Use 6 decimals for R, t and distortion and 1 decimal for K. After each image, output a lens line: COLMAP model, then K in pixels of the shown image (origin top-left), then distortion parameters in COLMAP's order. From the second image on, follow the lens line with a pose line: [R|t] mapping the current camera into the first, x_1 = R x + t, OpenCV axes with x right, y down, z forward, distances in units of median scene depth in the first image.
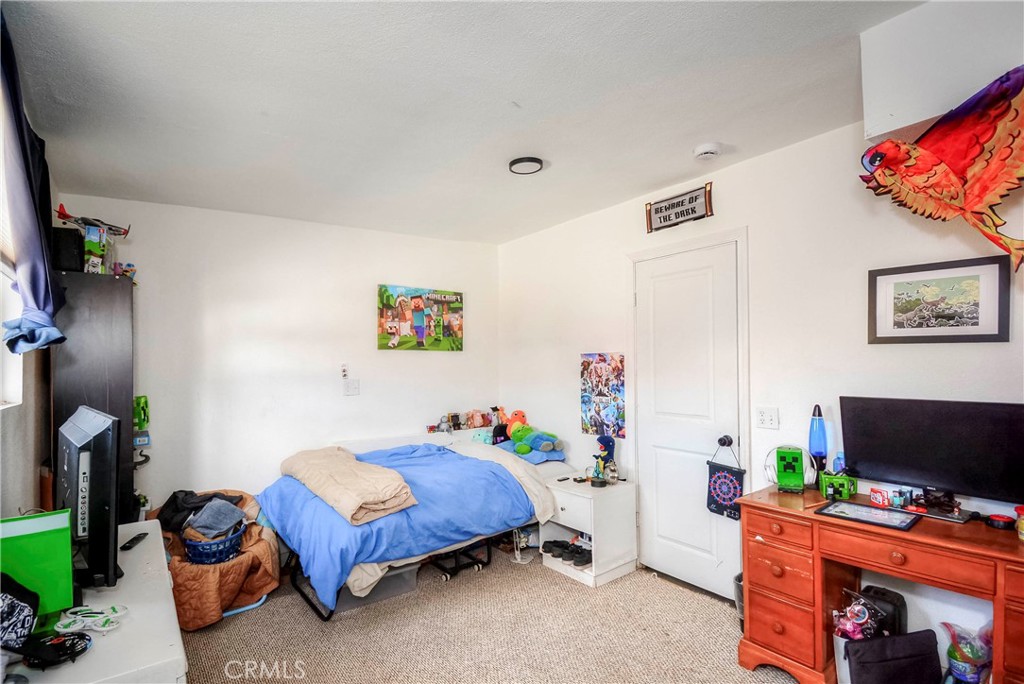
lens RADIAL K [[485.0, 0, 494.5], [0, 485.0, 353.7], [0, 0, 1]] dist [0.016472, -0.004902]
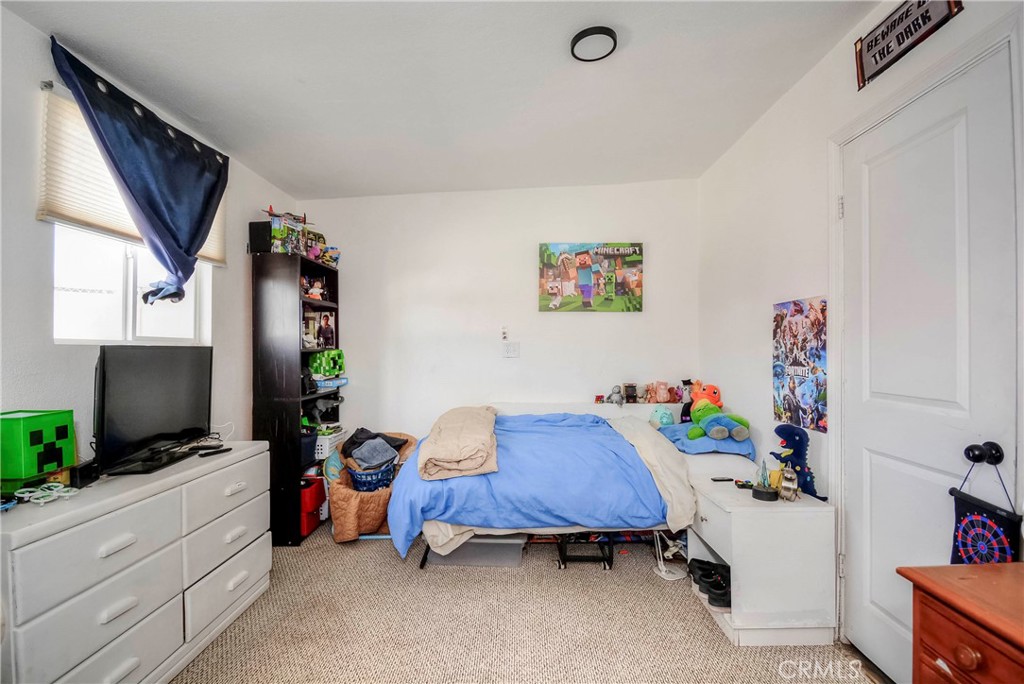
lens RADIAL K [[460.3, 0, 510.8], [0, 460.3, 342.9], [0, 0, 1]] dist [0.016839, -0.017697]
pose [[0.784700, 0.001635, -0.619873, 0.327566], [0.006257, 0.999925, 0.010558, 0.051119], [0.619844, -0.012163, 0.784631, 0.288673]]
